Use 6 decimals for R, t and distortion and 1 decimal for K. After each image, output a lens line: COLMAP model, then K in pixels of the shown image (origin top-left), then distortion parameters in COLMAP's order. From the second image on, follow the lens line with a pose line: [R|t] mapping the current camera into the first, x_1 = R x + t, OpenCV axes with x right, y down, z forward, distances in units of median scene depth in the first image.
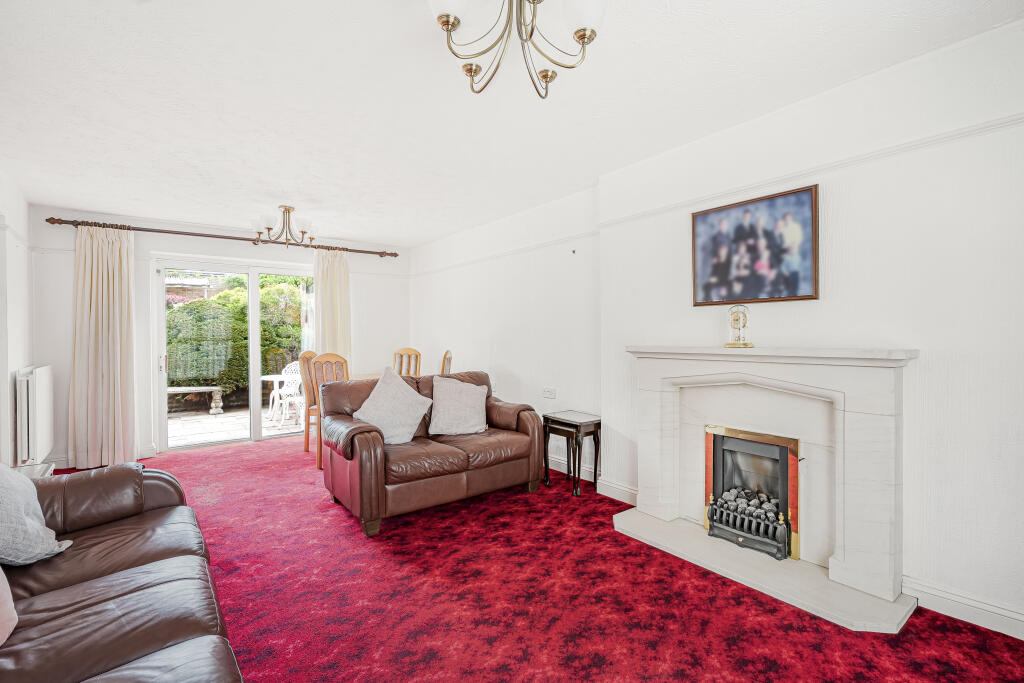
lens RADIAL K [[465.8, 0, 514.6], [0, 465.8, 336.1], [0, 0, 1]] dist [-0.009011, 0.001064]
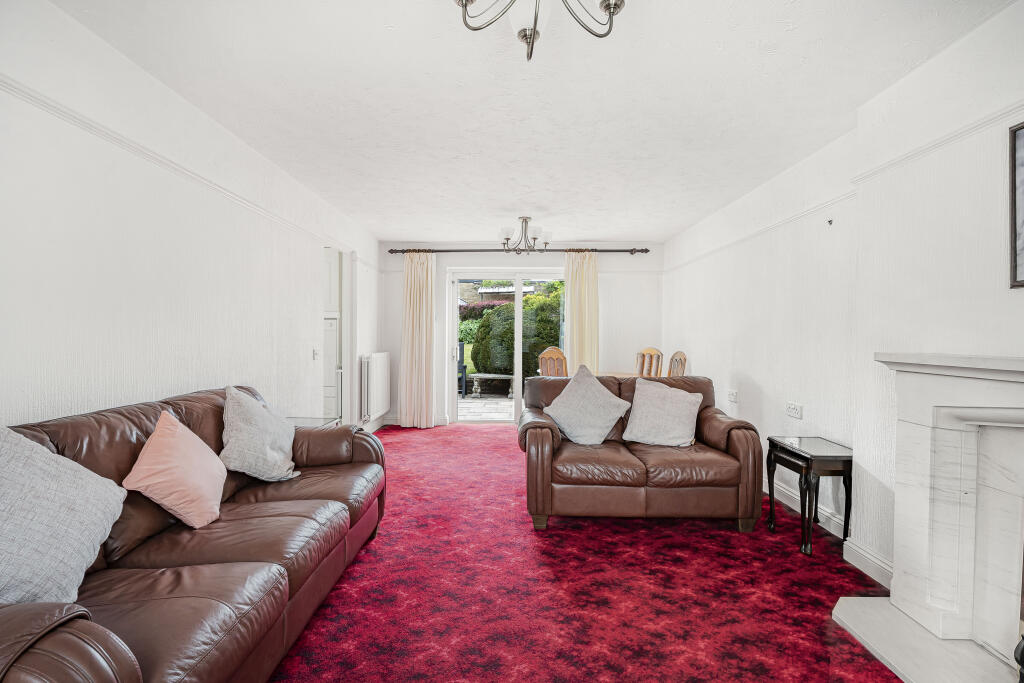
lens RADIAL K [[460.1, 0, 510.3], [0, 460.1, 338.5], [0, 0, 1]] dist [-0.000443, 0.000783]
pose [[0.781231, 0.016397, -0.624027, 0.246790], [-0.011966, 0.999865, 0.011292, 0.000004], [0.624128, -0.001355, 0.781321, 0.158892]]
